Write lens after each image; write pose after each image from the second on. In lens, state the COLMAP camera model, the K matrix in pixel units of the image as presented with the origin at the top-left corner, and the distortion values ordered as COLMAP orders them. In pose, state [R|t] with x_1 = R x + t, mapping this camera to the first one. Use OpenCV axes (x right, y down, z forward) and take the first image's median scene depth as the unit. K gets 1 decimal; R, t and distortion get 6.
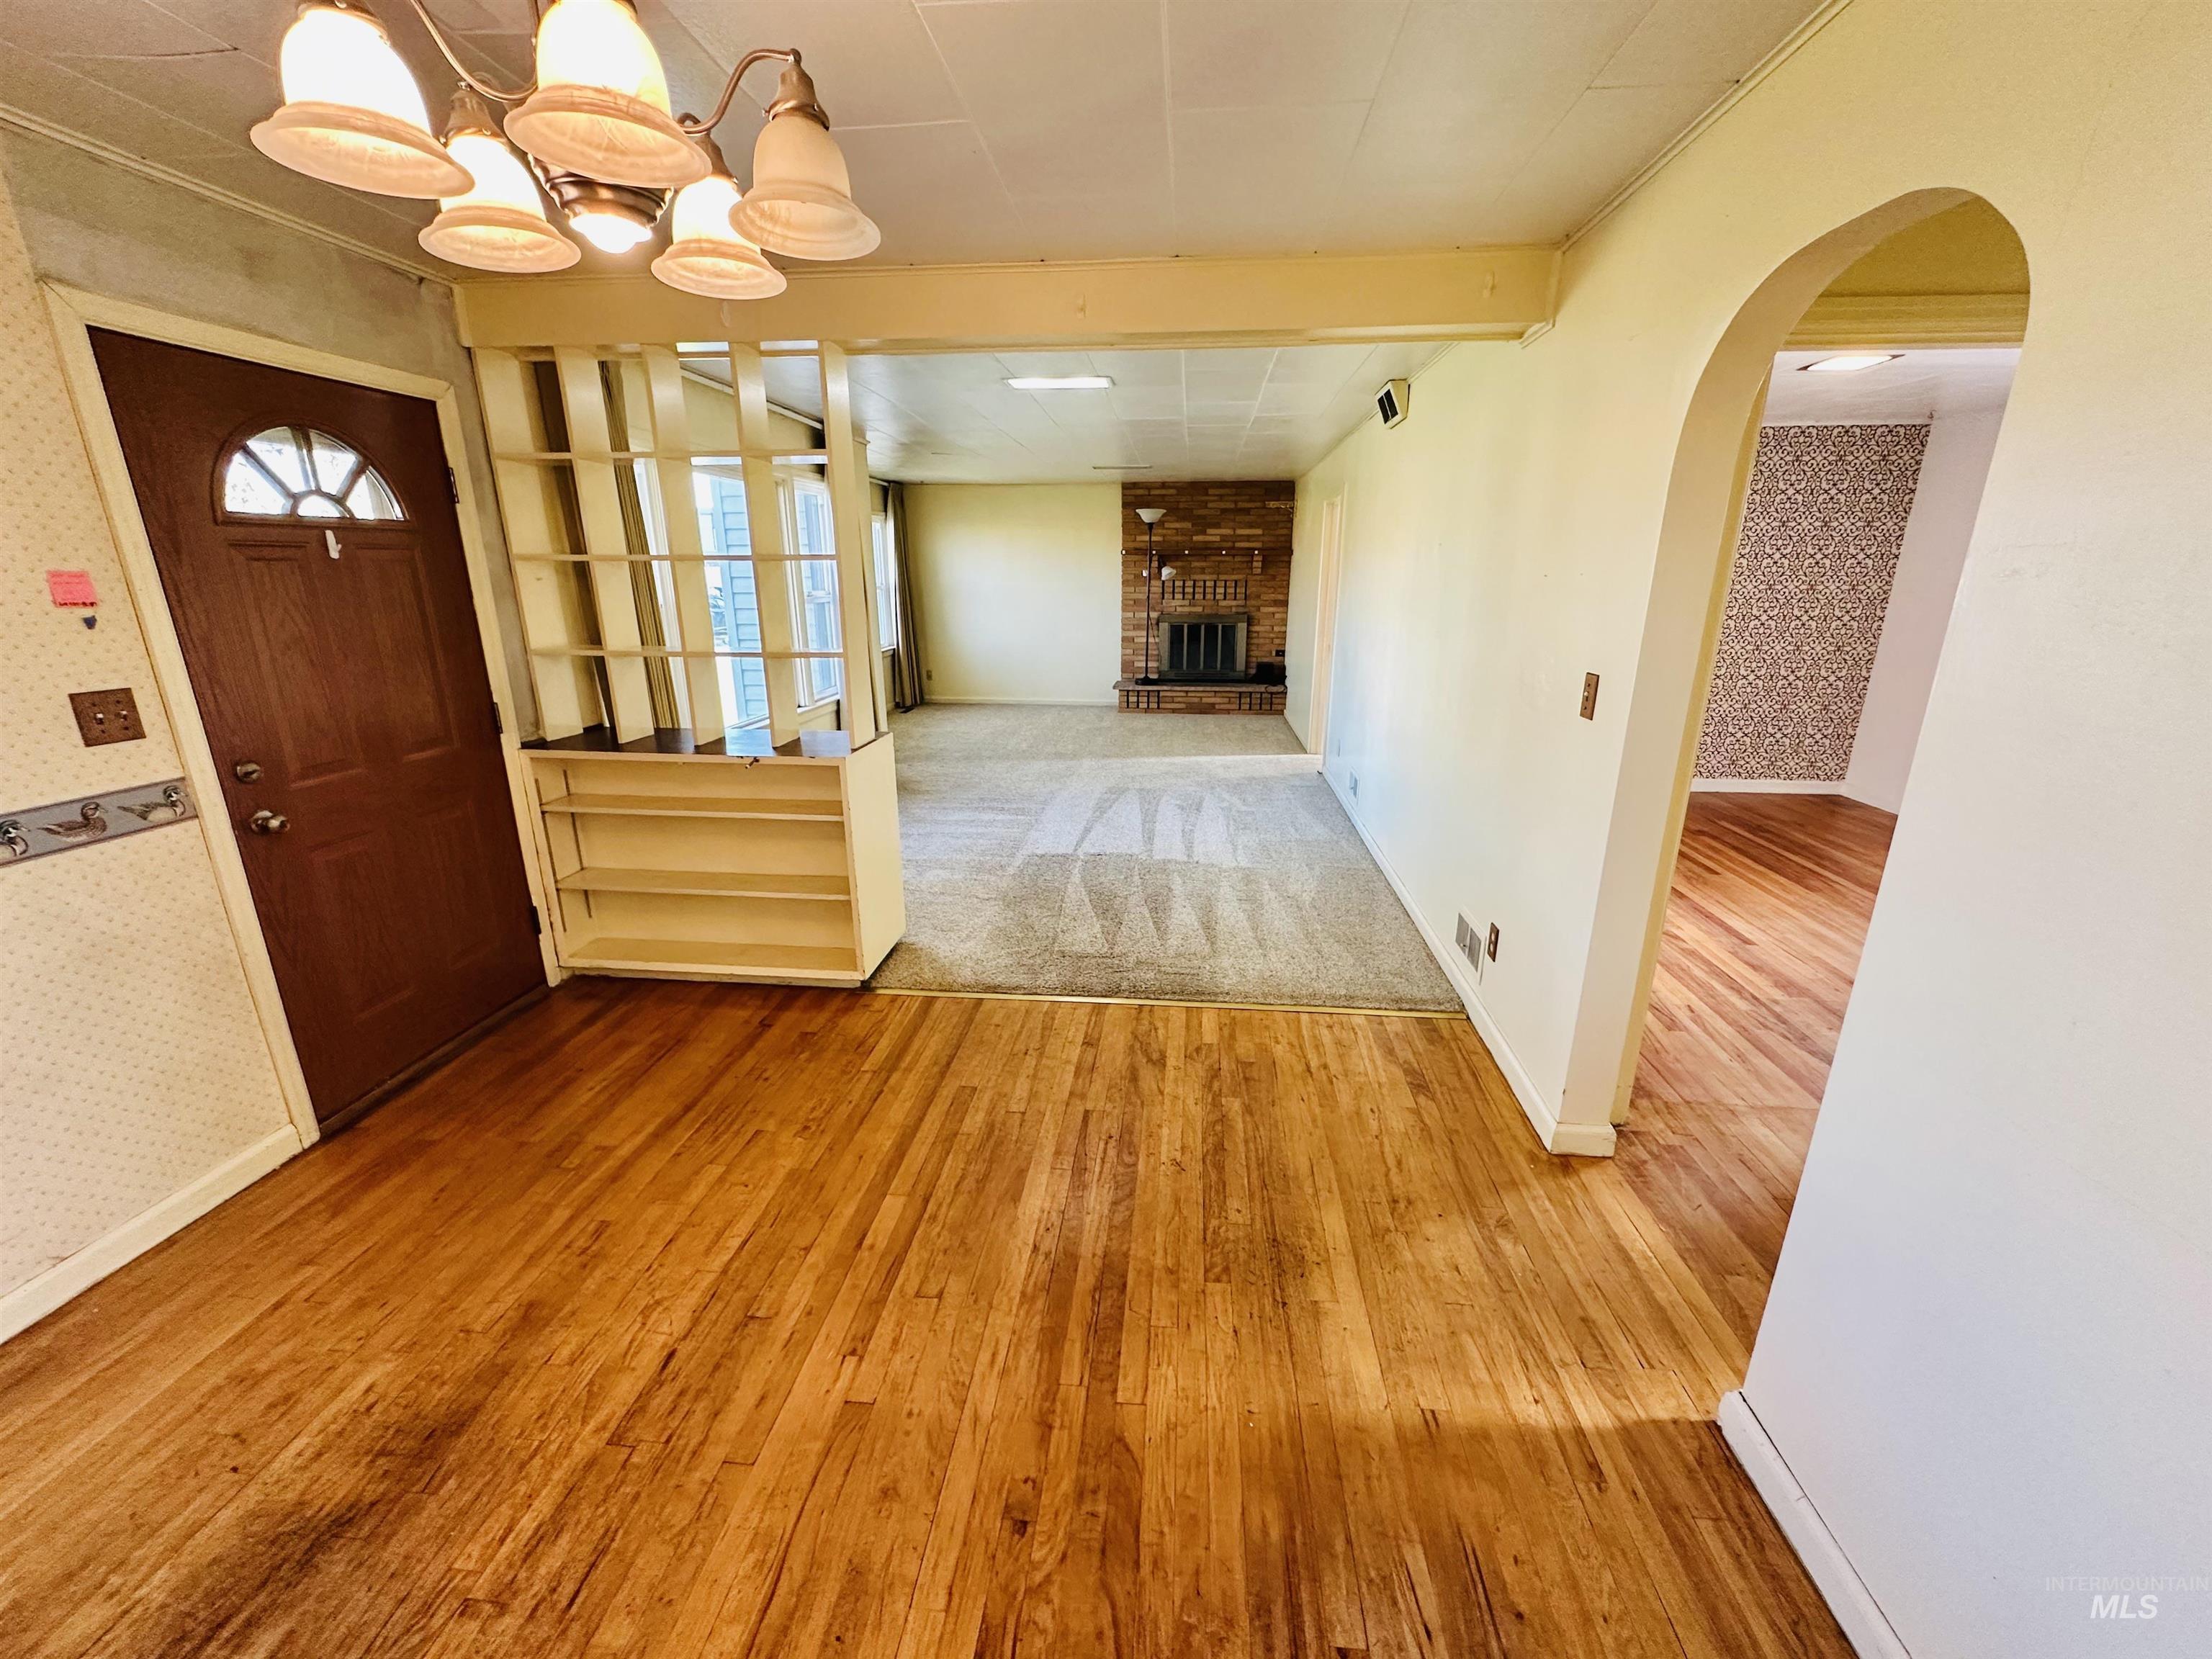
lens RADIAL K [[880.5, 0, 1108.1], [0, 880.5, 825.8], [0, 0, 1]] dist [-0.005787, 0.001355]
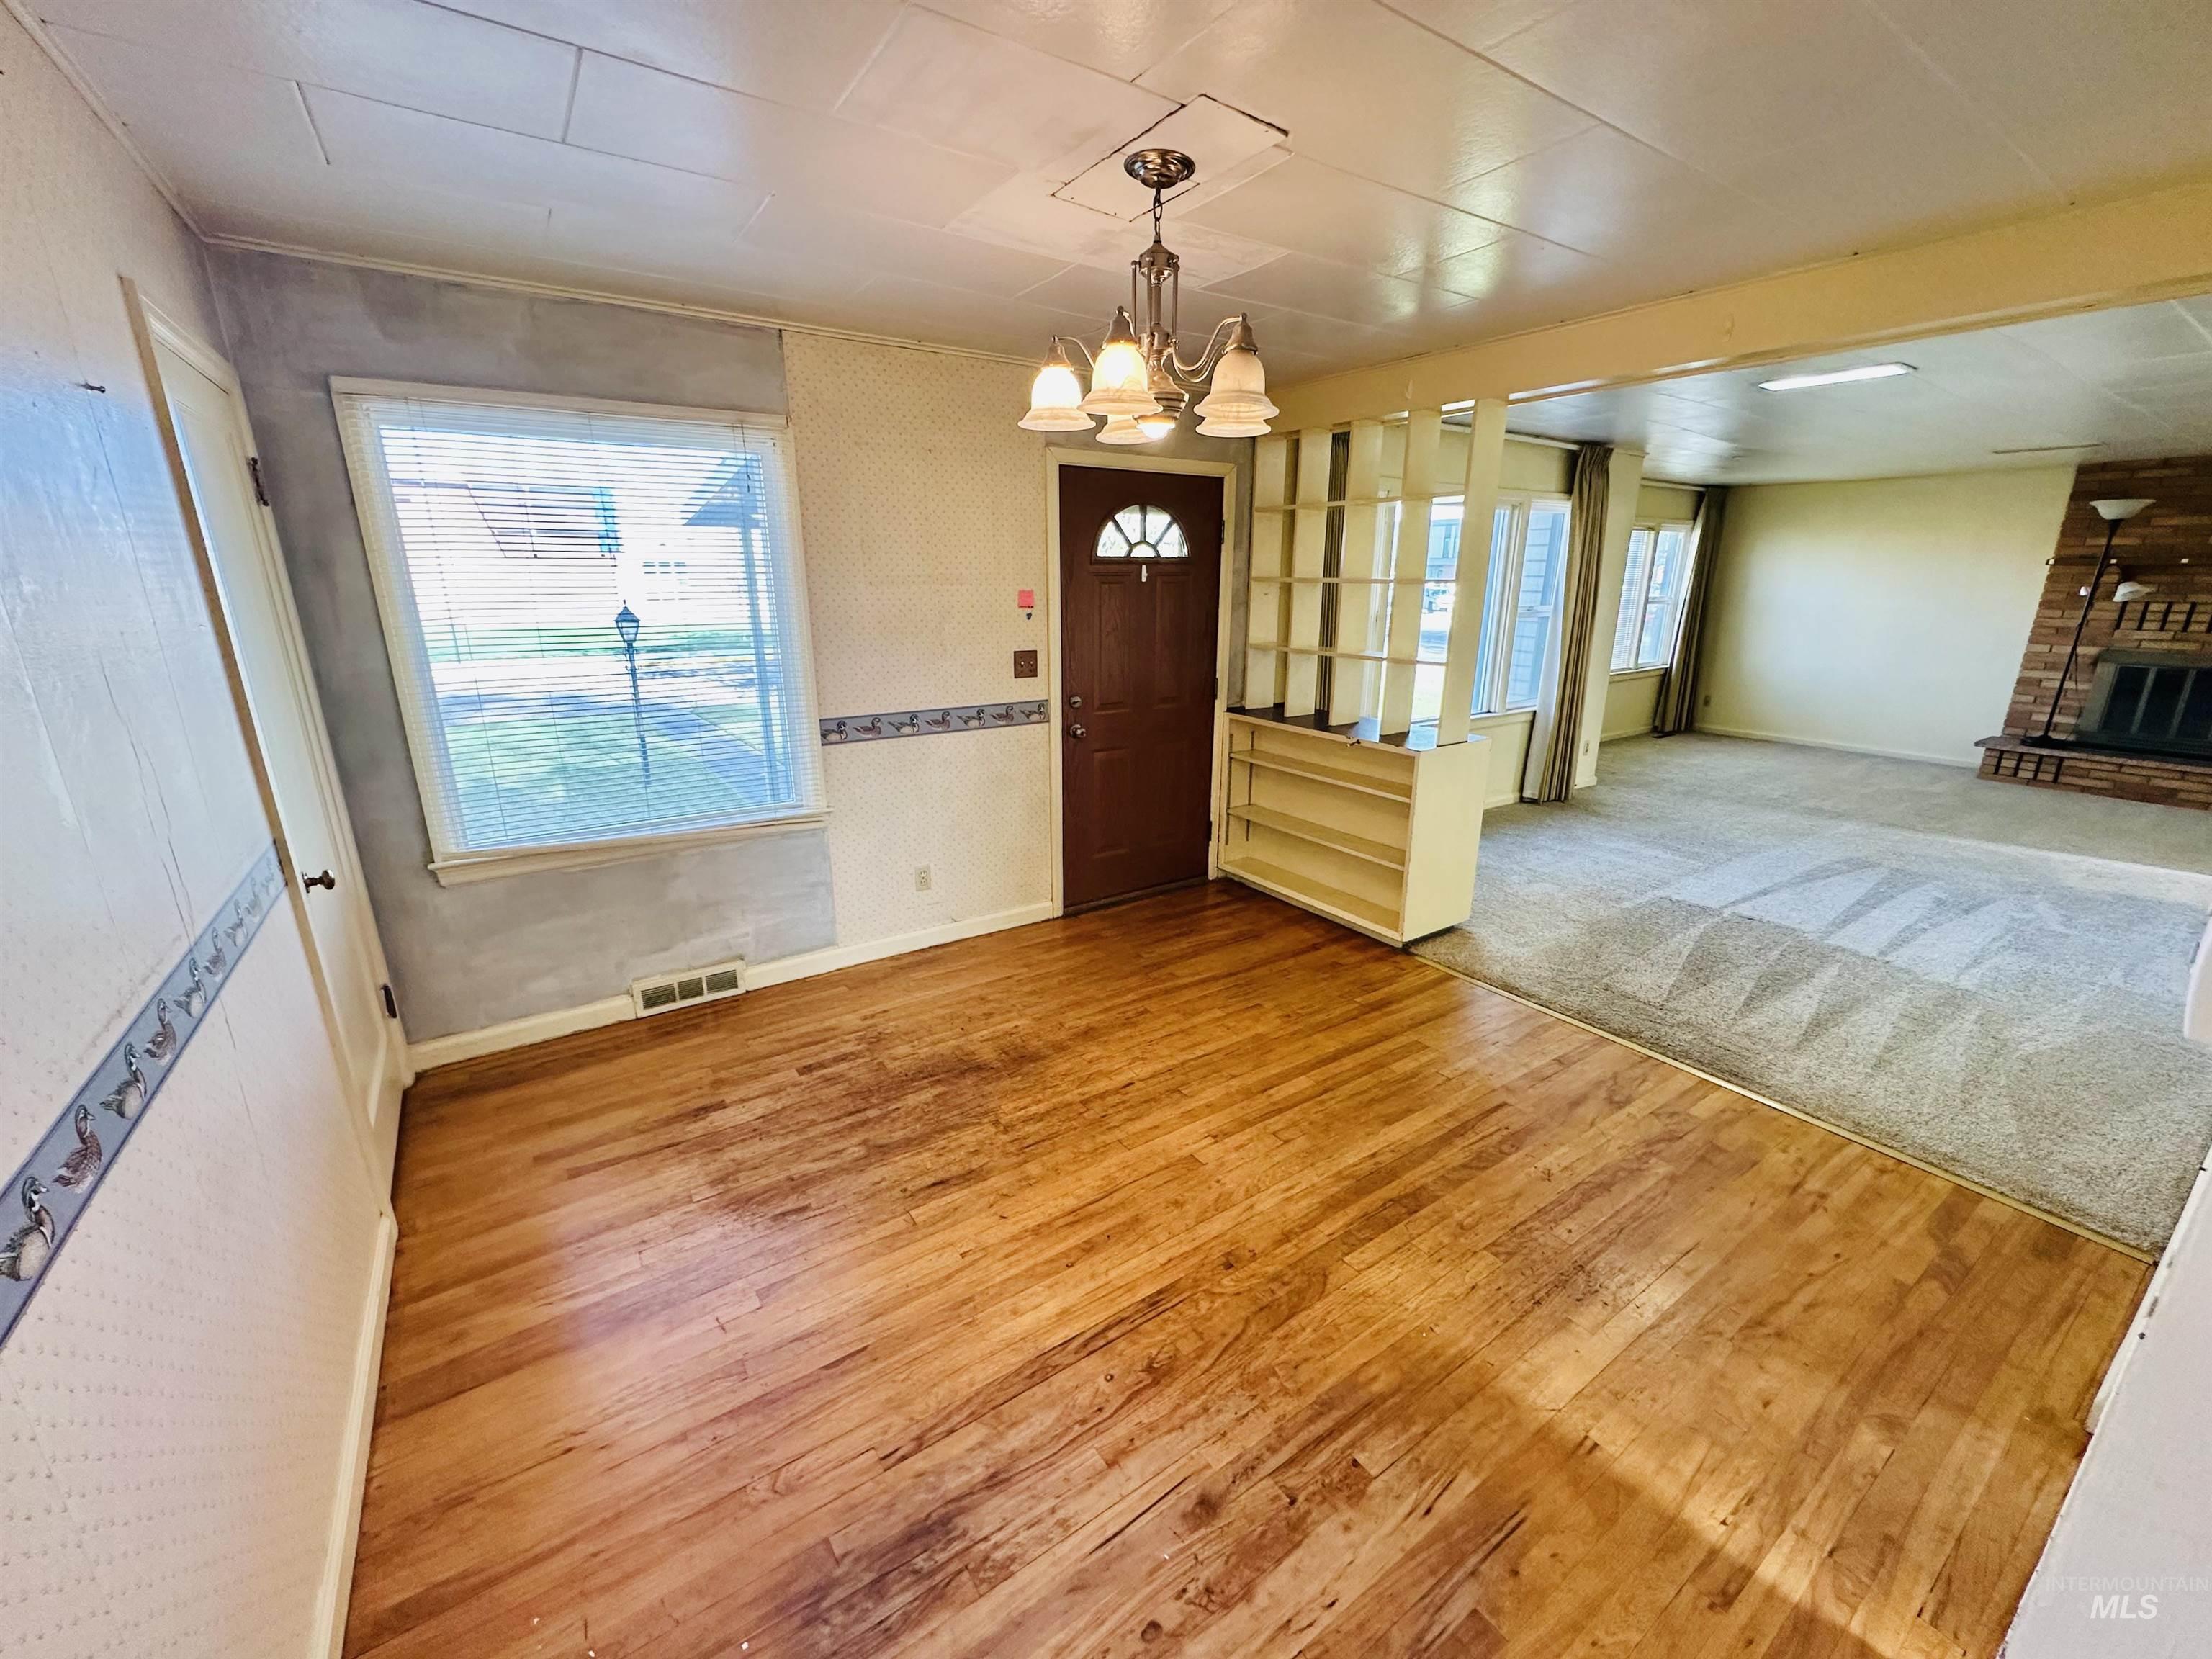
lens RADIAL K [[880.5, 0, 1113.8], [0, 880.5, 829.8], [0, 0, 1]] dist [-0.005787, 0.001355]
pose [[0.640455, 0.216778, -0.736767, 0.375872], [-0.217668, 0.971236, 0.096551, 0.001447], [0.736504, 0.098535, 0.669218, -0.097642]]
